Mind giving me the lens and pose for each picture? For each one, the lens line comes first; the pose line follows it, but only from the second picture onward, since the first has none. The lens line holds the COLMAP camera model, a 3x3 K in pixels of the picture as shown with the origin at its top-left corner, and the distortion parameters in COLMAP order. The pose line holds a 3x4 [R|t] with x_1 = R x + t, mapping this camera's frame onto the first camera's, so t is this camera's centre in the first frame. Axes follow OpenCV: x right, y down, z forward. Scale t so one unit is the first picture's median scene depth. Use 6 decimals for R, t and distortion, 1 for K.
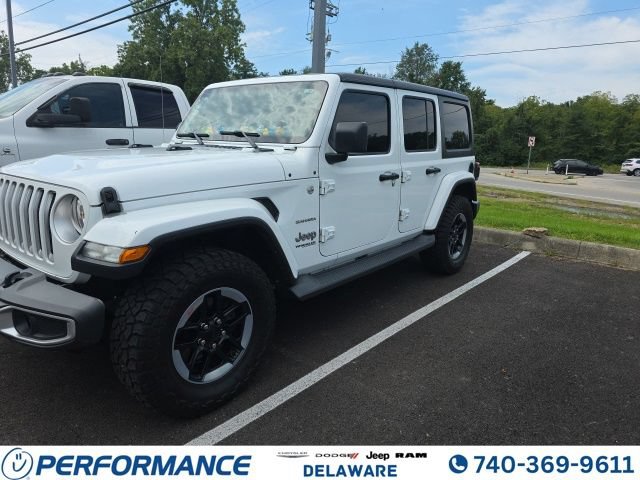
lens RADIAL K [[430.2, 0, 322.8], [0, 430.2, 241.6], [0, 0, 1]] dist [0.055336, -0.010717]
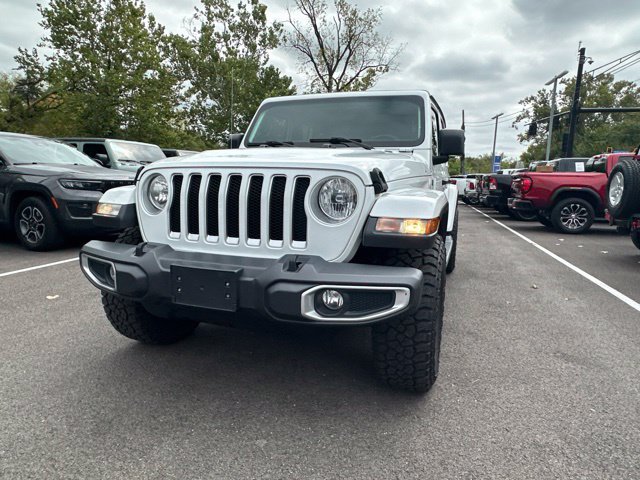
lens RADIAL K [[413.9, 0, 319.5], [0, 413.9, 237.6], [0, 0, 1]] dist [-0.007831, 0.008122]
pose [[0.944075, -0.048089, 0.326206, -0.629763], [0.077045, 0.994094, -0.076427, 0.069334], [-0.320604, 0.097285, 0.942204, 0.085550]]
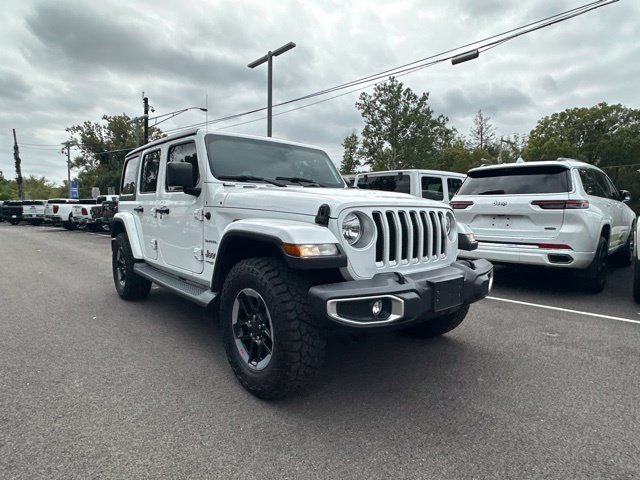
lens RADIAL K [[374.1, 0, 321.2], [0, 374.1, 243.4], [0, 0, 1]] dist [-0.008908, 0.008269]
pose [[0.180737, -0.104765, 0.977936, -1.401892], [0.223089, 0.972761, 0.062981, -0.129875], [-0.957896, 0.206784, 0.199186, 0.819498]]
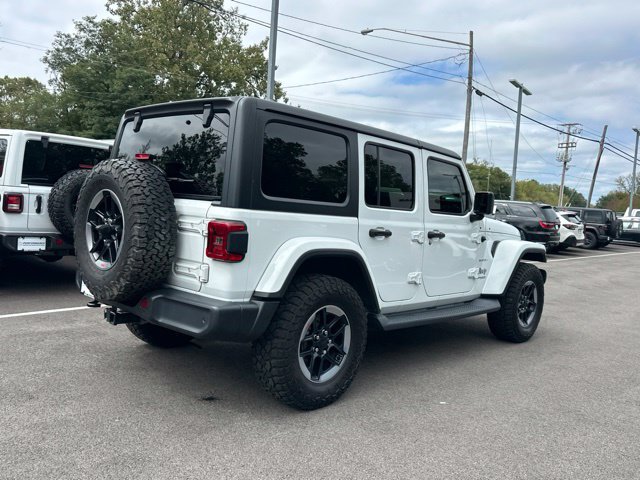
lens RADIAL K [[535.1, 0, 317.1], [0, 535.1, 230.8], [0, 0, 1]] dist [0.078983, -0.115667]
pose [[-0.992114, -0.097244, 0.079072, -0.068180], [-0.071551, 0.957418, 0.279700, -0.681564], [-0.102904, 0.271837, -0.956826, 3.011103]]
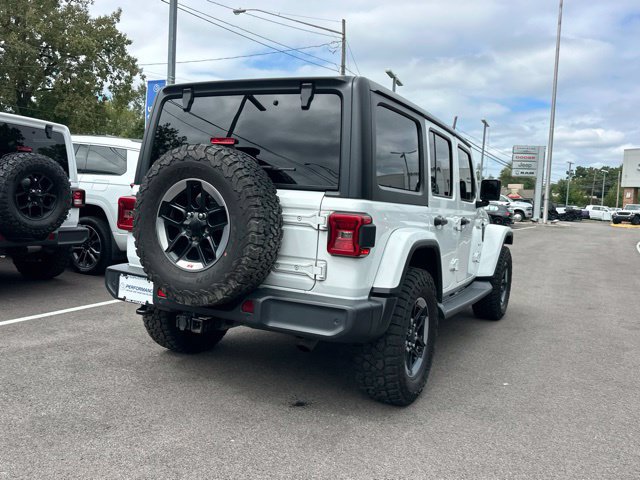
lens RADIAL K [[535.1, 0, 316.0], [0, 535.1, 238.9], [0, 0, 1]] dist [0.078983, -0.115667]
pose [[-0.980136, -0.069822, -0.185630, 0.415746], [-0.123250, 0.947735, 0.294292, -0.627440], [0.155380, 0.311325, -0.937515, 2.931209]]
